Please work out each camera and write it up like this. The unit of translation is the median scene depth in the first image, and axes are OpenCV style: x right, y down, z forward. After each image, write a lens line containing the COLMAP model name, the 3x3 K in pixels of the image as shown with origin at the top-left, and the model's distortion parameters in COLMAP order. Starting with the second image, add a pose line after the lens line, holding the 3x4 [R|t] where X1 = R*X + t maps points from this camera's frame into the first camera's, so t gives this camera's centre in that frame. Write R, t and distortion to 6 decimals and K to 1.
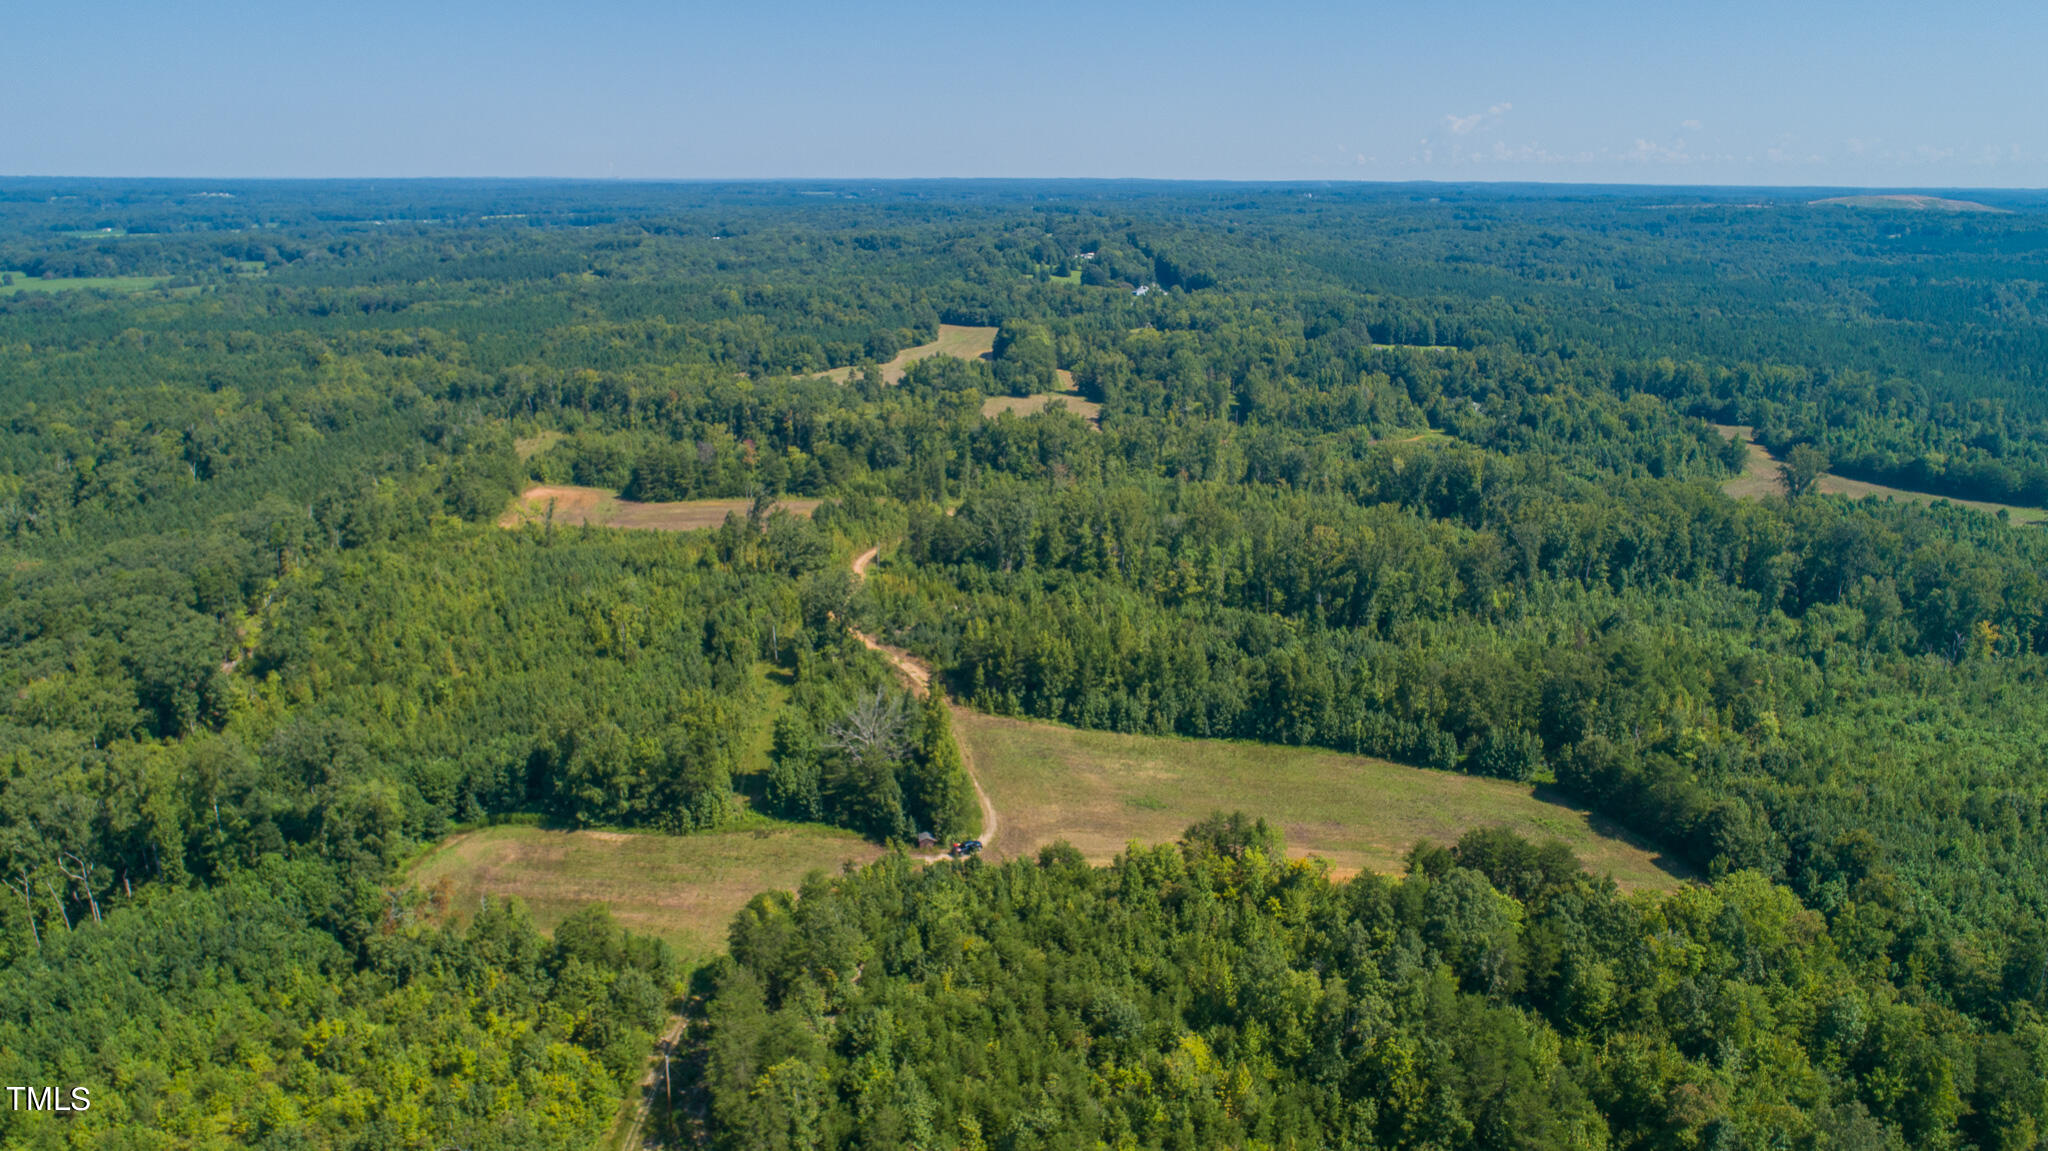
lens RADIAL K [[1375.8, 0, 1024.0], [0, 1375.8, 575.5], [0, 0, 1]] dist [-0.019339, 0.012162]
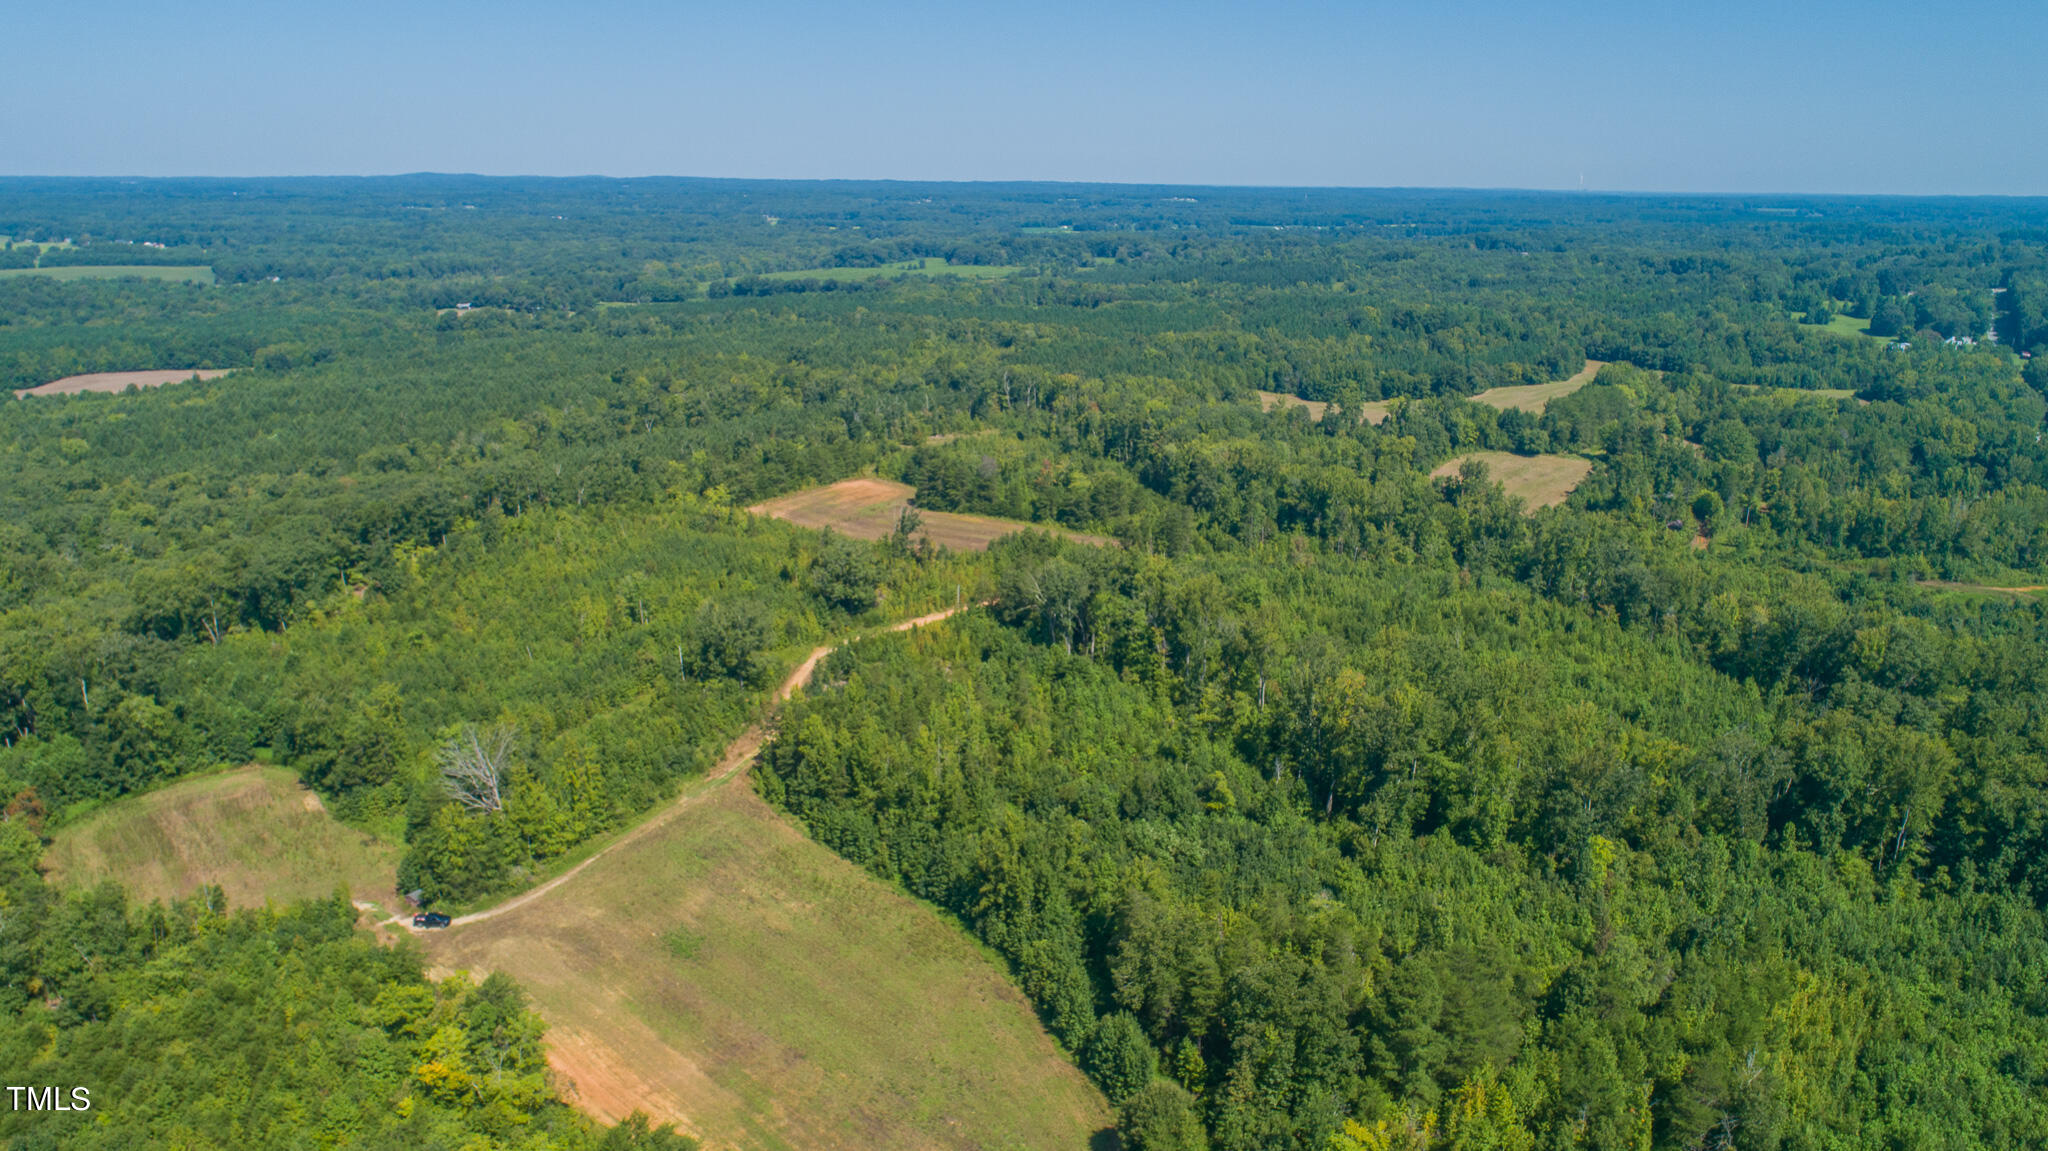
lens RADIAL K [[1375.8, 0, 1024.0], [0, 1375.8, 575.5], [0, 0, 1]] dist [-0.019339, 0.012162]
pose [[0.788592, 0.174282, -0.589702, 0.299746], [-0.178897, 0.982537, 0.051147, -0.055218], [0.588318, 0.065162, 0.806000, 0.194515]]
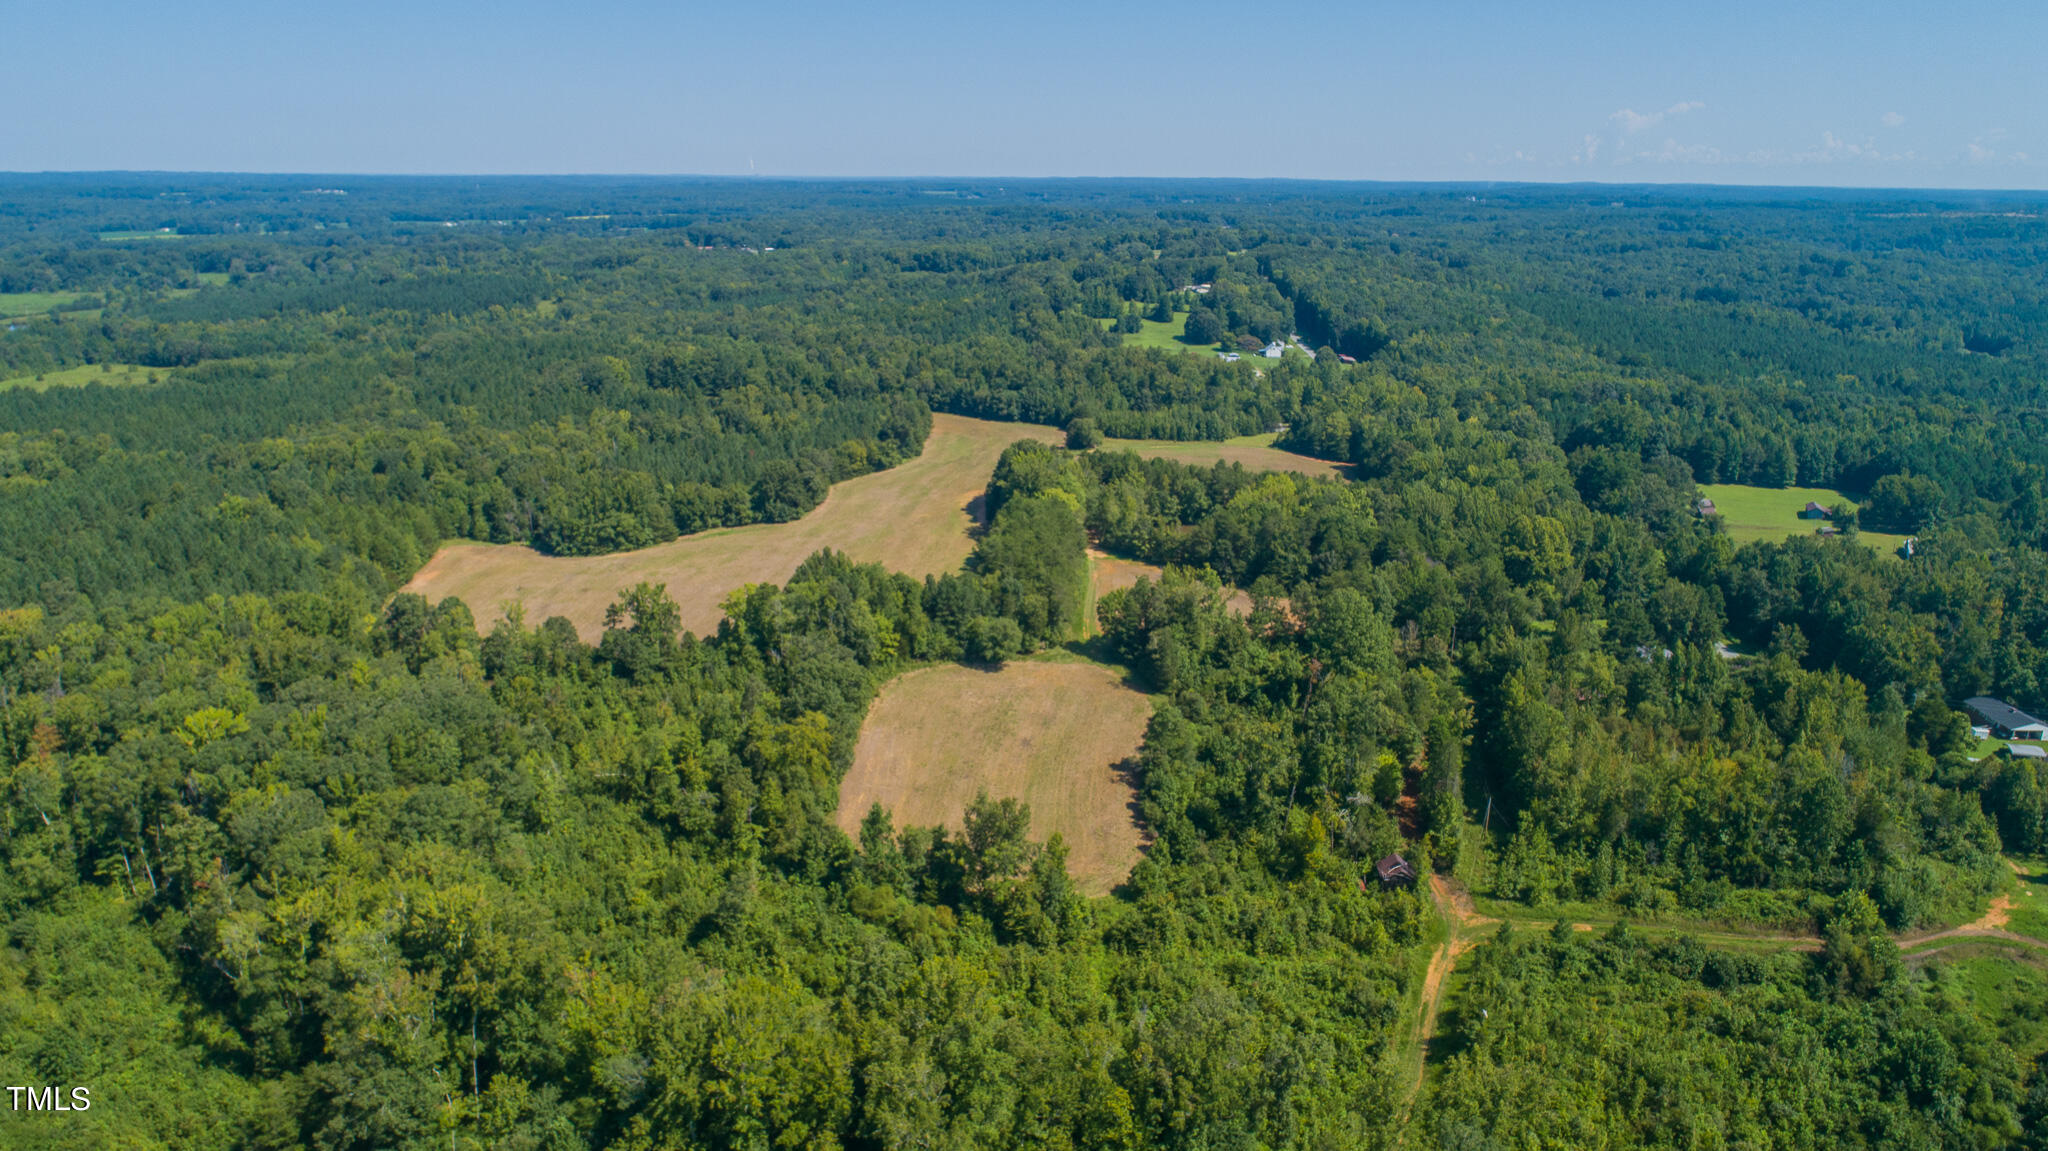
lens RADIAL K [[1375.8, 0, 1024.0], [0, 1375.8, 575.5], [0, 0, 1]] dist [-0.019339, 0.012162]
pose [[0.995017, 0.030849, -0.094809, 0.062323], [-0.030789, 0.999524, 0.002104, -0.187351], [0.094828, 0.000826, 0.995493, 0.631634]]
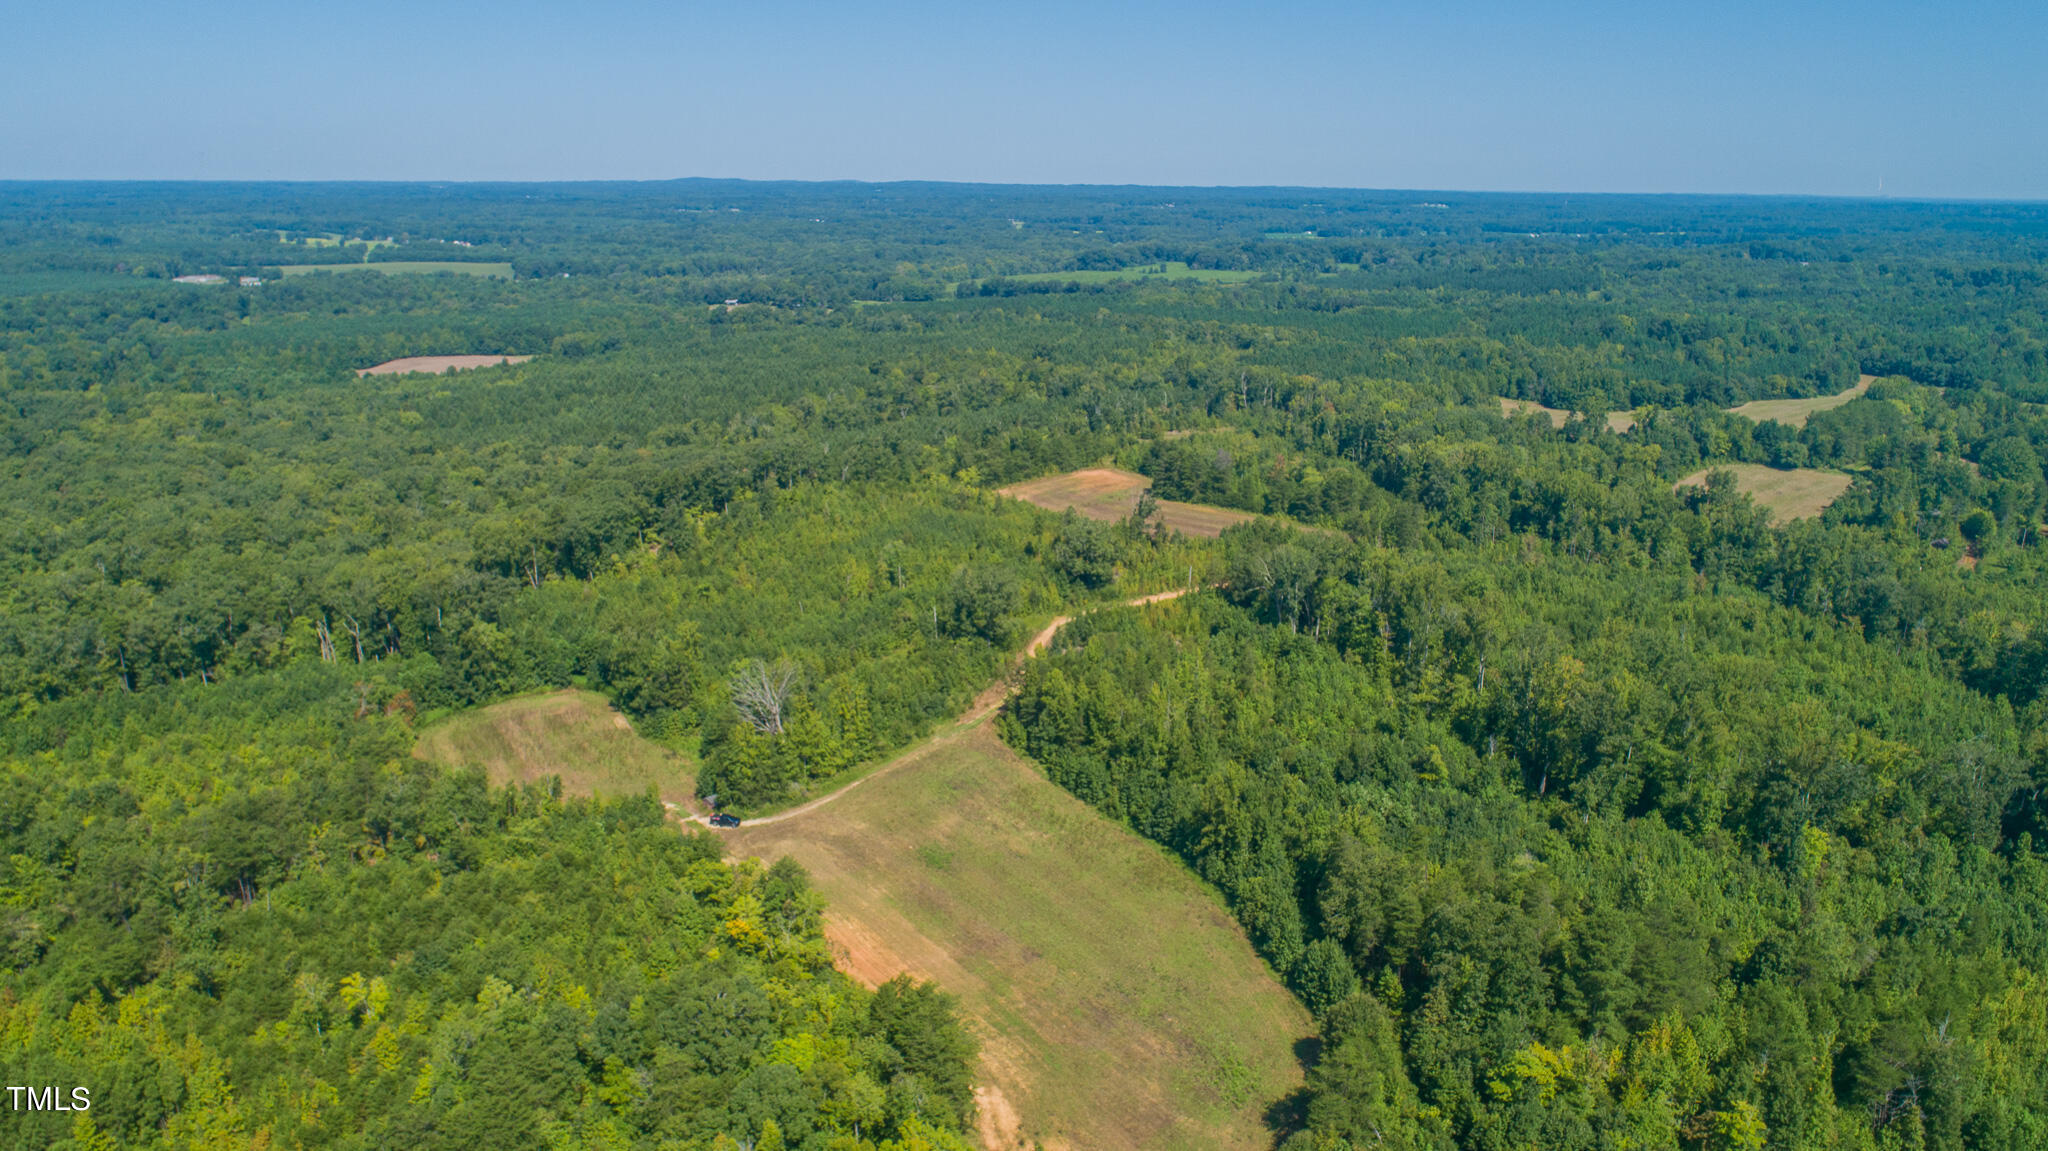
lens RADIAL K [[1375.8, 0, 1024.0], [0, 1375.8, 575.5], [0, 0, 1]] dist [-0.019339, 0.012162]
pose [[0.673314, 0.206090, -0.710053, 0.323612], [-0.213662, 0.973628, 0.079984, -0.045656], [0.707811, 0.097858, 0.699591, 0.163625]]
